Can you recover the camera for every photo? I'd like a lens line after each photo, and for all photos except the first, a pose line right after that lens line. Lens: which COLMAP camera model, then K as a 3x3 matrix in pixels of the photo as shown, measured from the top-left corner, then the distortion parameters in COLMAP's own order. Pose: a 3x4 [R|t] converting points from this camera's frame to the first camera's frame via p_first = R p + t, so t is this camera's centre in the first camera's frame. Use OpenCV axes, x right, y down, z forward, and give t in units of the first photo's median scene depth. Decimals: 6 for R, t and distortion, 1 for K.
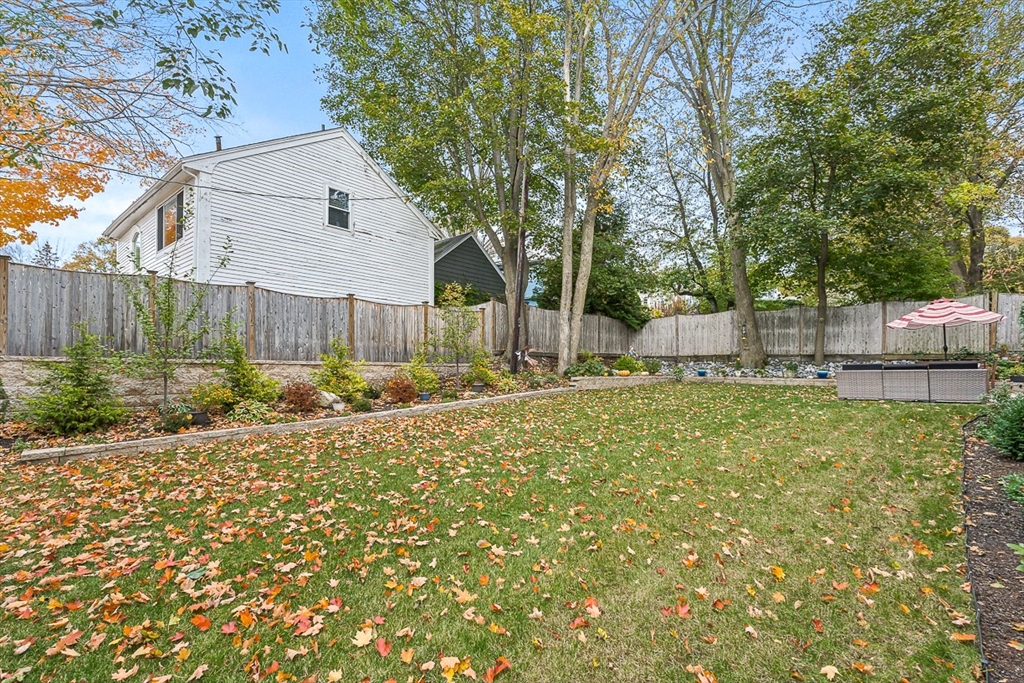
lens RADIAL K [[461.8, 0, 514.2], [0, 461.8, 360.9], [0, 0, 1]] dist [0.000583, -0.000686]
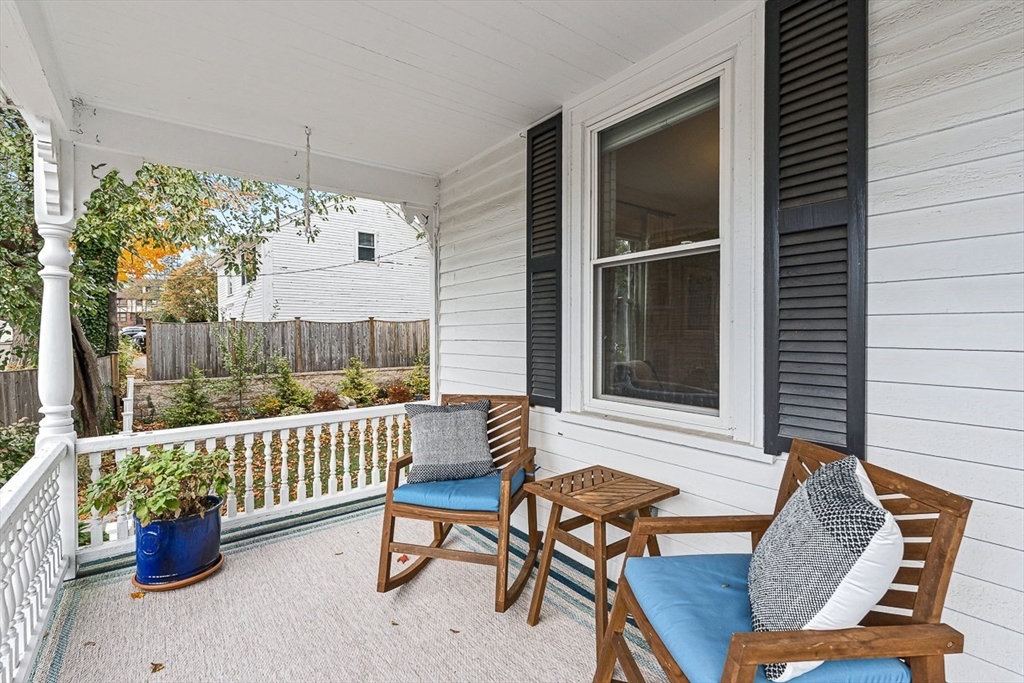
lens RADIAL K [[461.8, 0, 514.8], [0, 461.8, 336.7], [0, 0, 1]] dist [0.000583, -0.000686]
pose [[0.987894, -0.014255, -0.154473, 0.286027], [0.017235, 0.999690, 0.017970, -0.115280], [0.154169, -0.020414, 0.987834, -0.279990]]
